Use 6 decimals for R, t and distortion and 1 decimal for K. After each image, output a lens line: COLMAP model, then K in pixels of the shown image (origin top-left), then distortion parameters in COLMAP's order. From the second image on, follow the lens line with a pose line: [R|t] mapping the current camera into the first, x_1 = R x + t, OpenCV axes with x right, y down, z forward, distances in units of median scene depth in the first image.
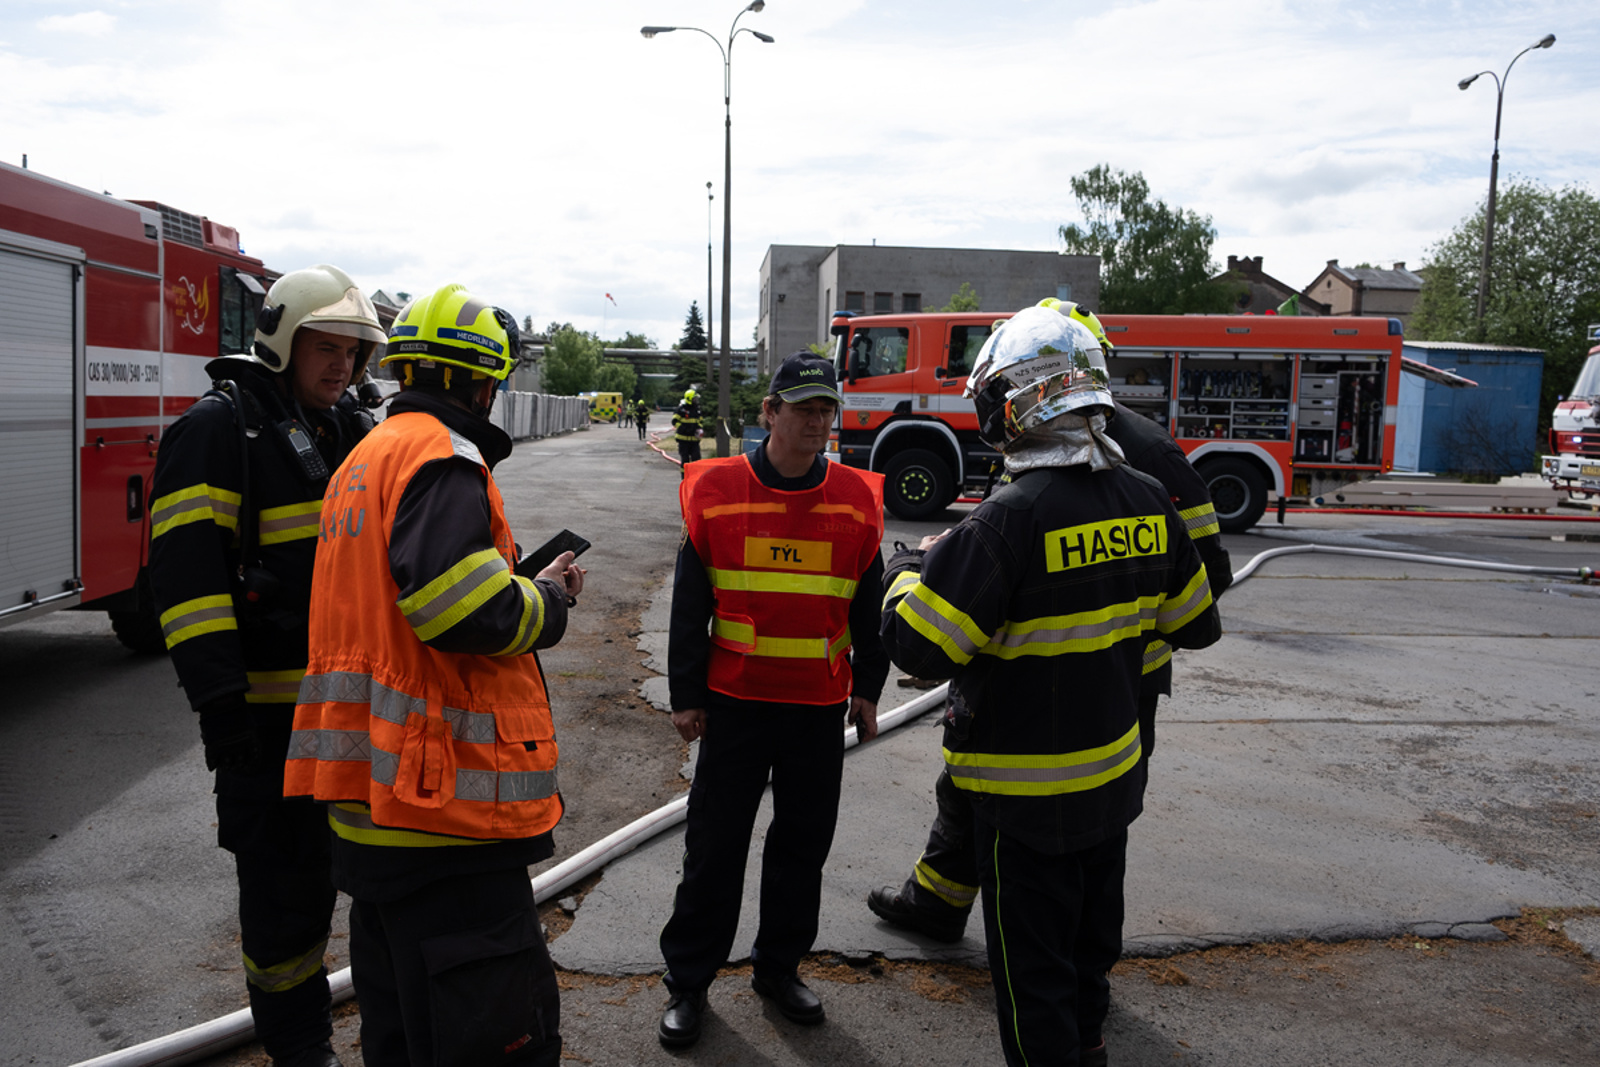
lens RADIAL K [[1224.2, 0, 800.0], [0, 1224.2, 533.5], [0, 0, 1]] dist [-0.052161, -0.003313]
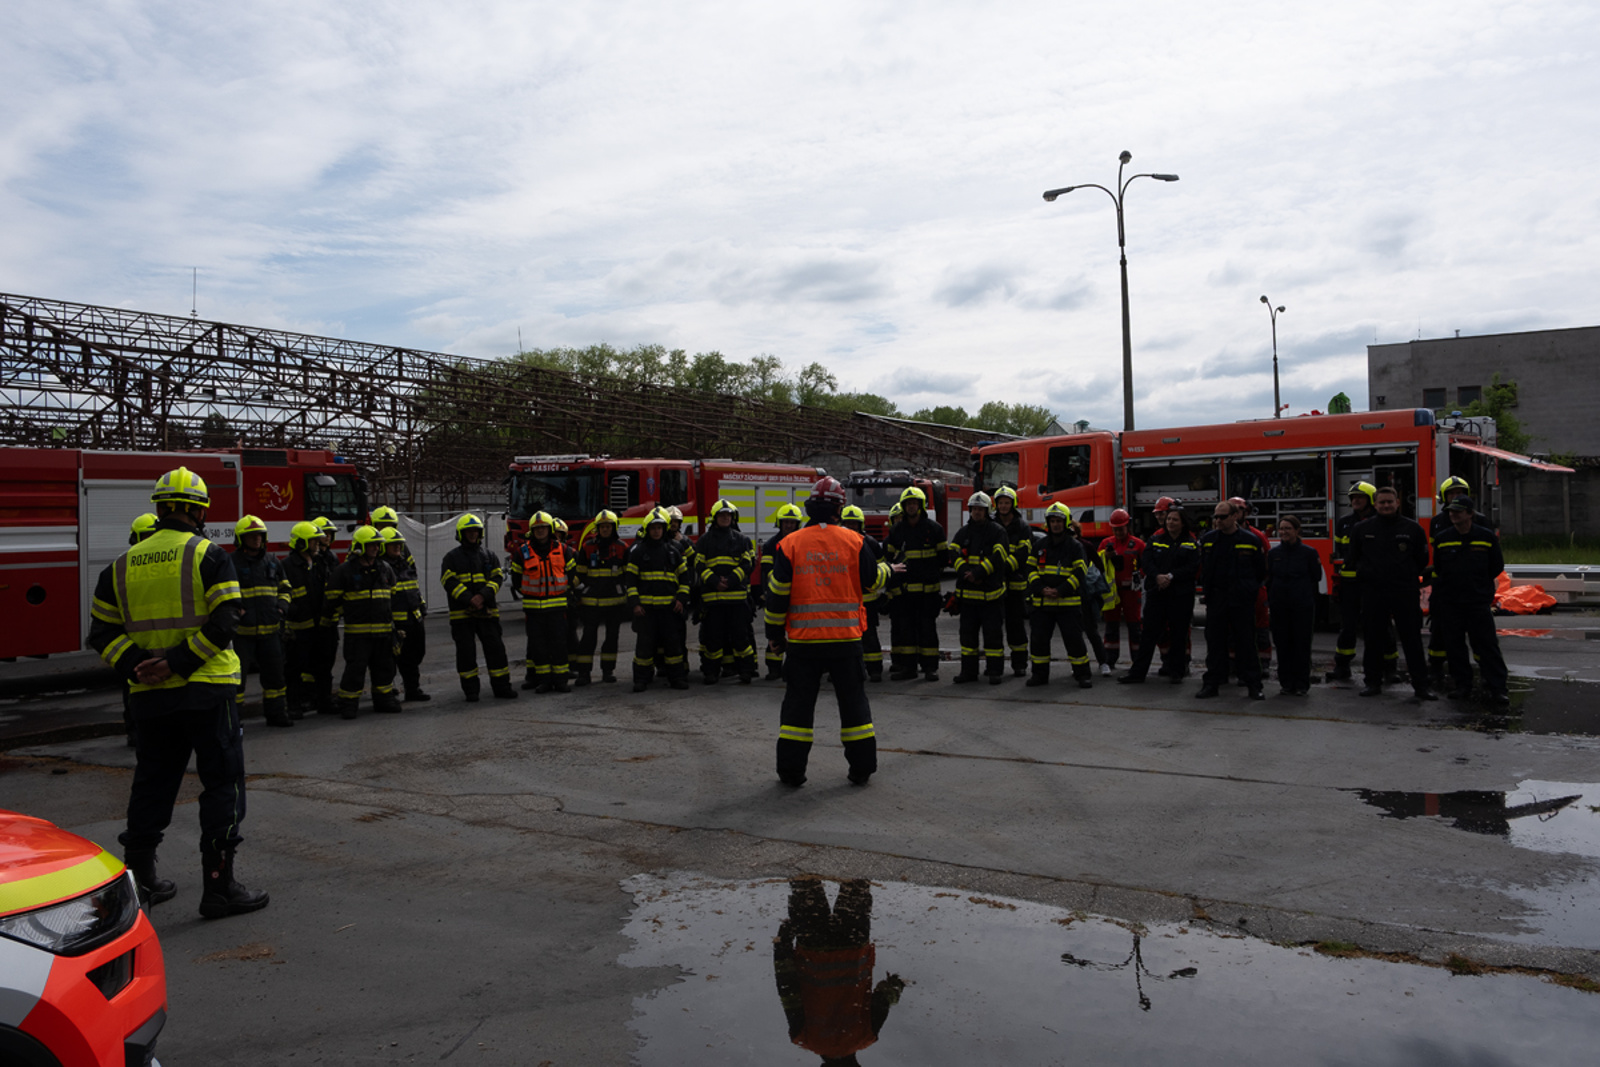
lens RADIAL K [[1224.2, 0, 800.0], [0, 1224.2, 533.5], [0, 0, 1]] dist [-0.052161, -0.003313]
pose [[0.809256, -0.033165, -0.586519, 0.628499], [-0.023365, 0.995798, -0.088546, 0.018758], [0.586991, 0.085360, 0.805081, -0.063395]]
